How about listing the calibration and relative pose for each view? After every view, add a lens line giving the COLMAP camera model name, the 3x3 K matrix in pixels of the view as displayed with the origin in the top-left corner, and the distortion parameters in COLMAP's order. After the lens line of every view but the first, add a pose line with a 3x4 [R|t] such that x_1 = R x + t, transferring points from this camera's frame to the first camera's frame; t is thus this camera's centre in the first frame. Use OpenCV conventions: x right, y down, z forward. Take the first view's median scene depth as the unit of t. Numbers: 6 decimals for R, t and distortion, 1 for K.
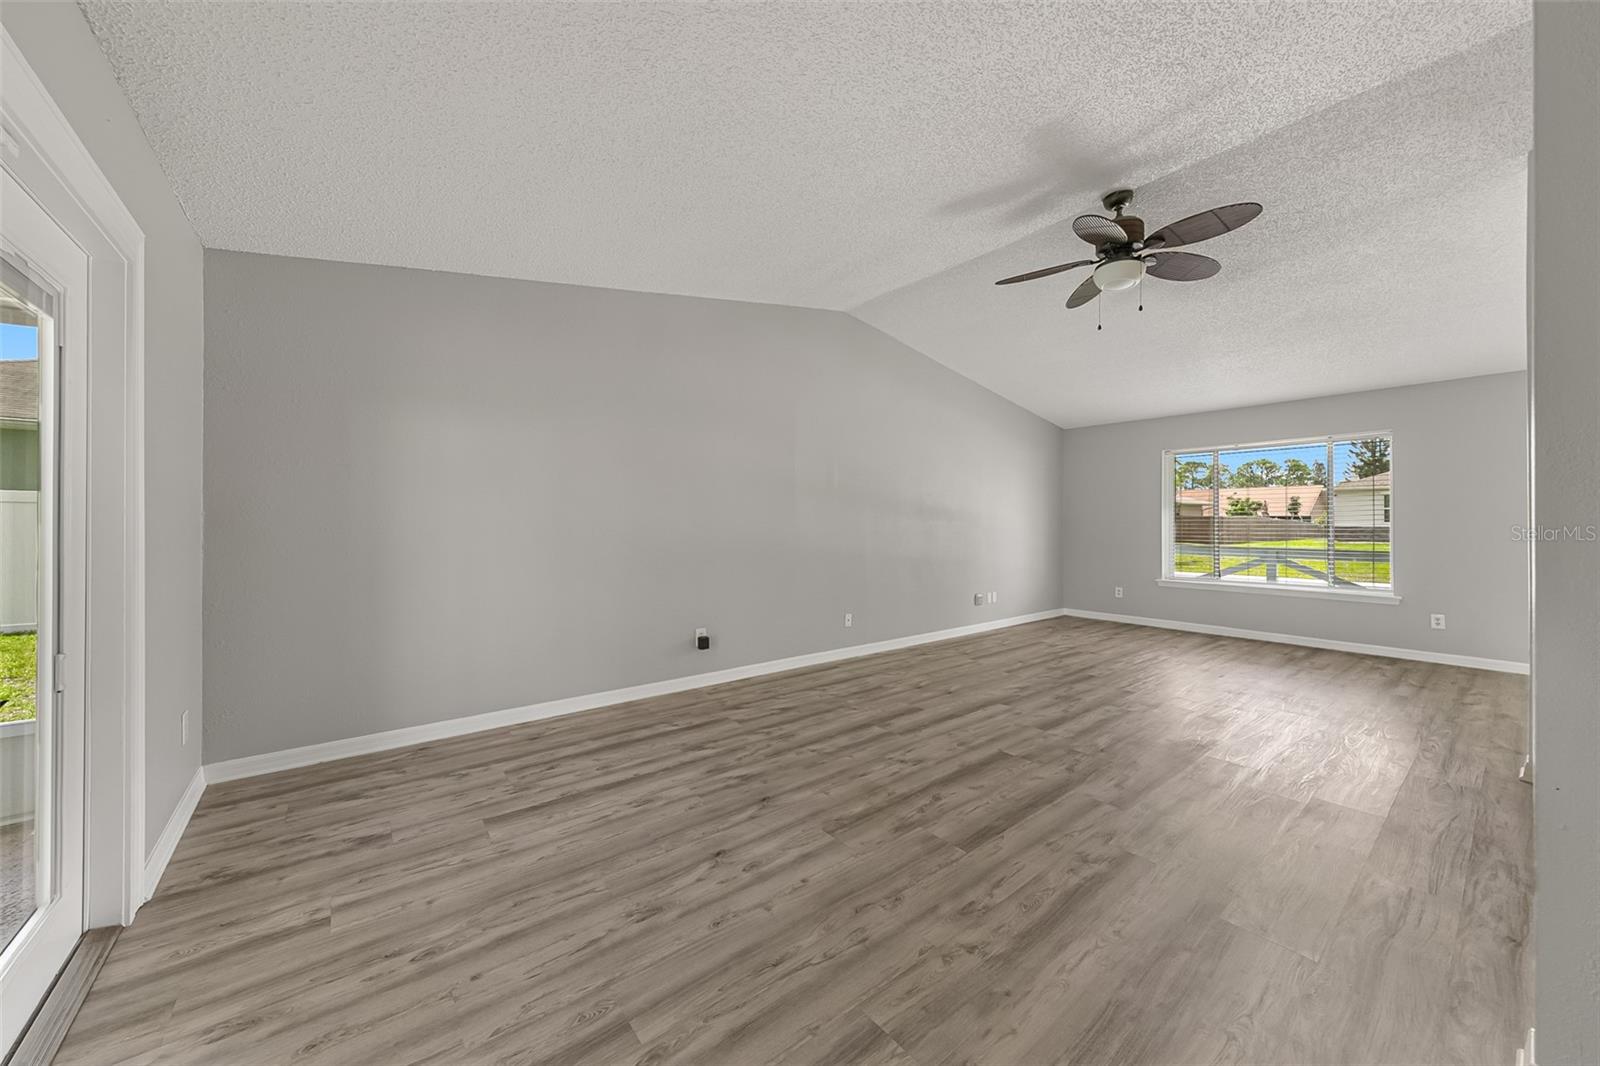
lens RADIAL K [[569.4, 0, 796.3], [0, 569.4, 523.2], [0, 0, 1]] dist [0.002647, -0.001309]
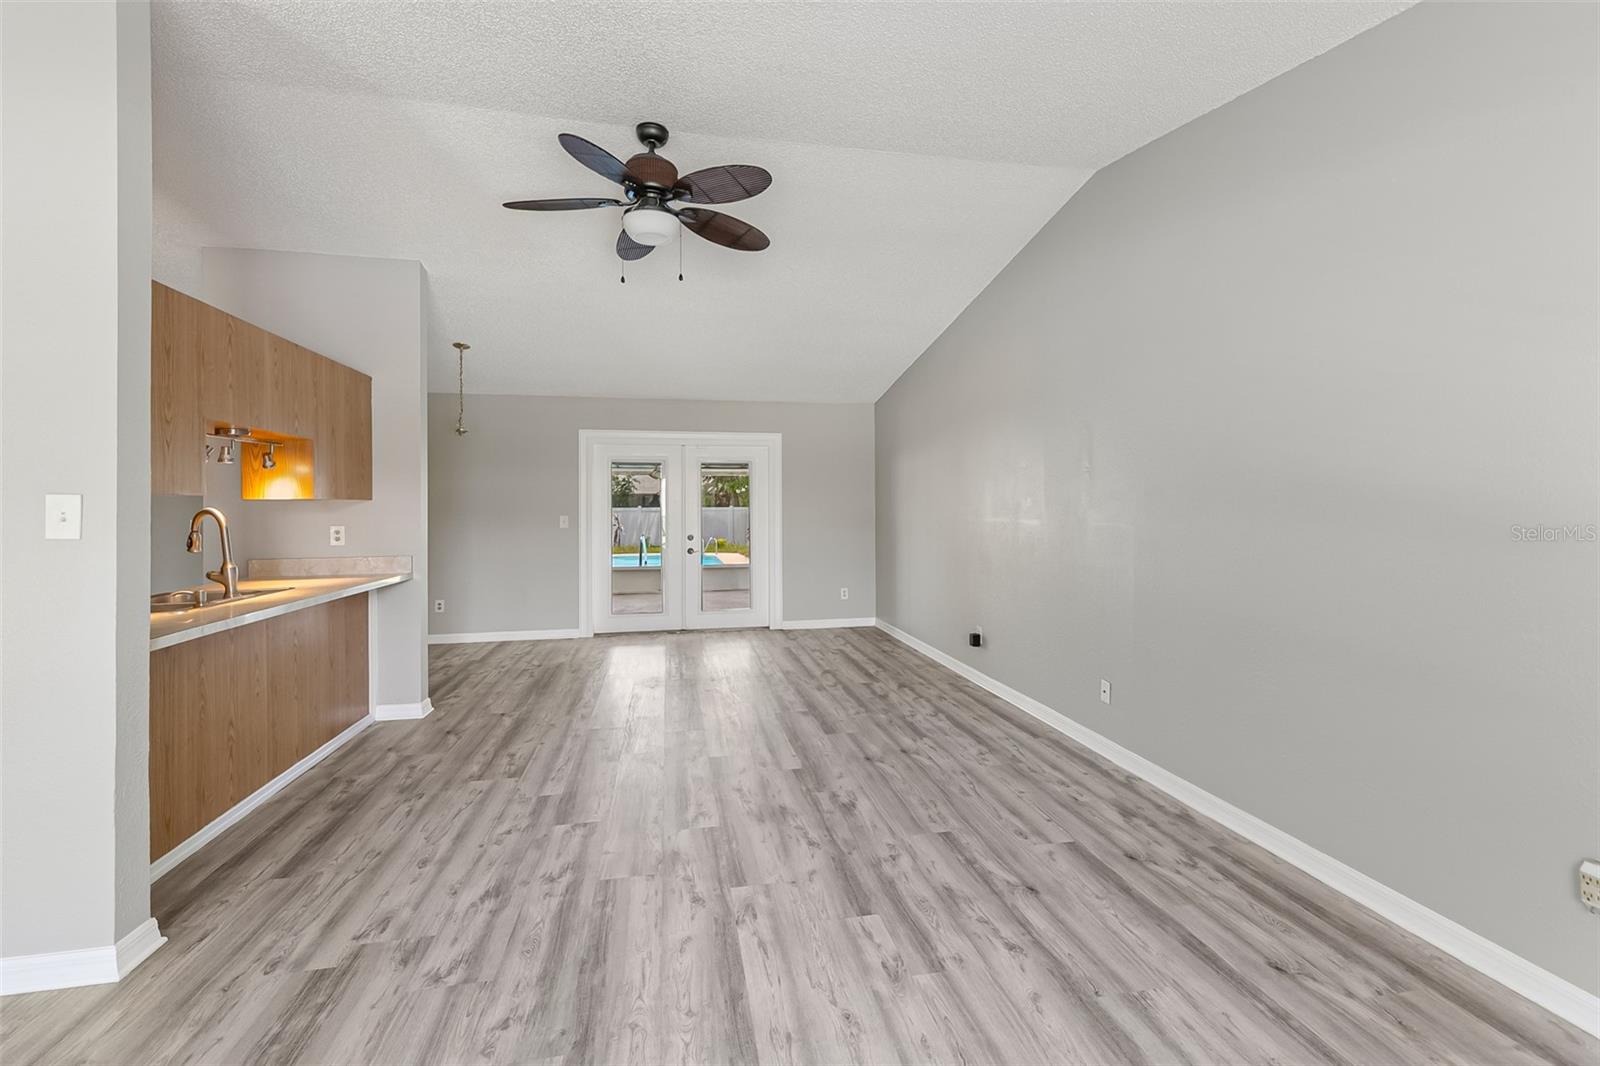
lens RADIAL K [[692.3, 0, 803.5], [0, 692.3, 501.7], [0, 0, 1]] dist [0.009536, -0.002139]
pose [[-0.449656, -0.008274, -0.893164, 1.617505], [0.000016, 0.999957, -0.009271, -0.032146], [0.893202, -0.004183, -0.449636, 1.953710]]
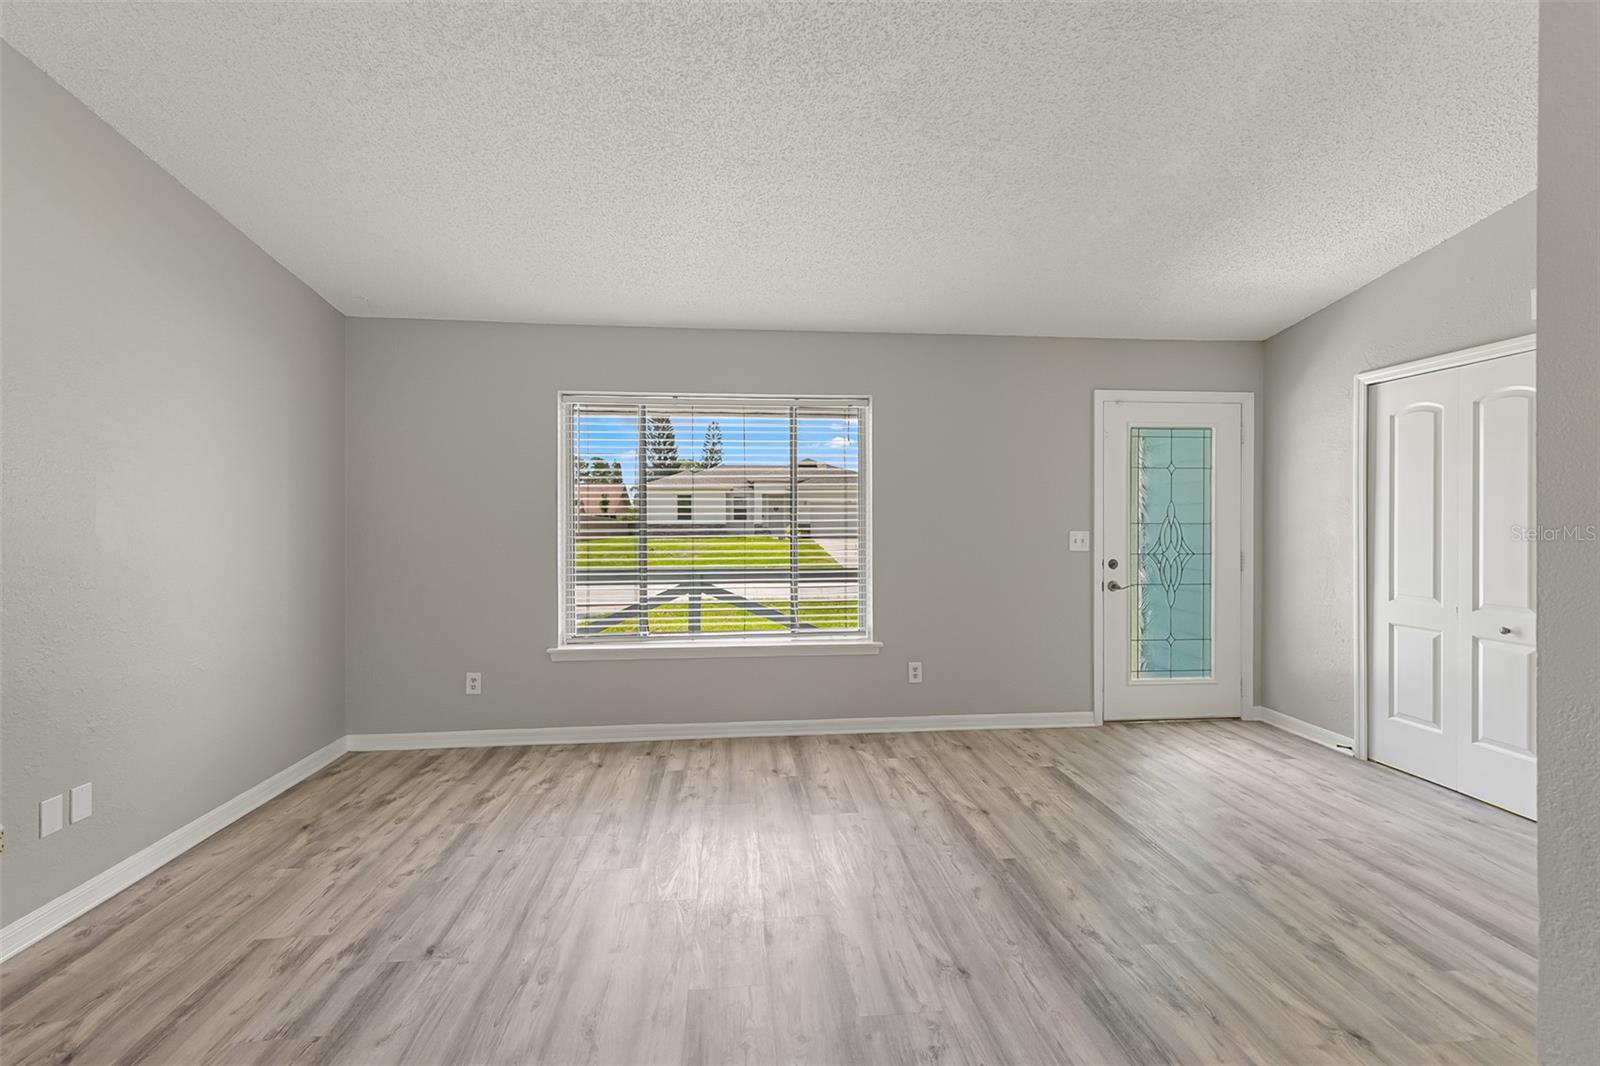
lens RADIAL K [[692.3, 0, 799.2], [0, 692.3, 523.7], [0, 0, 1]] dist [0.009536, -0.002139]
pose [[0.536971, -0.007237, 0.843569, 0.584185], [0.005977, 0.999971, 0.004774, -0.030359], [-0.843579, 0.002479, 0.536999, 1.188097]]
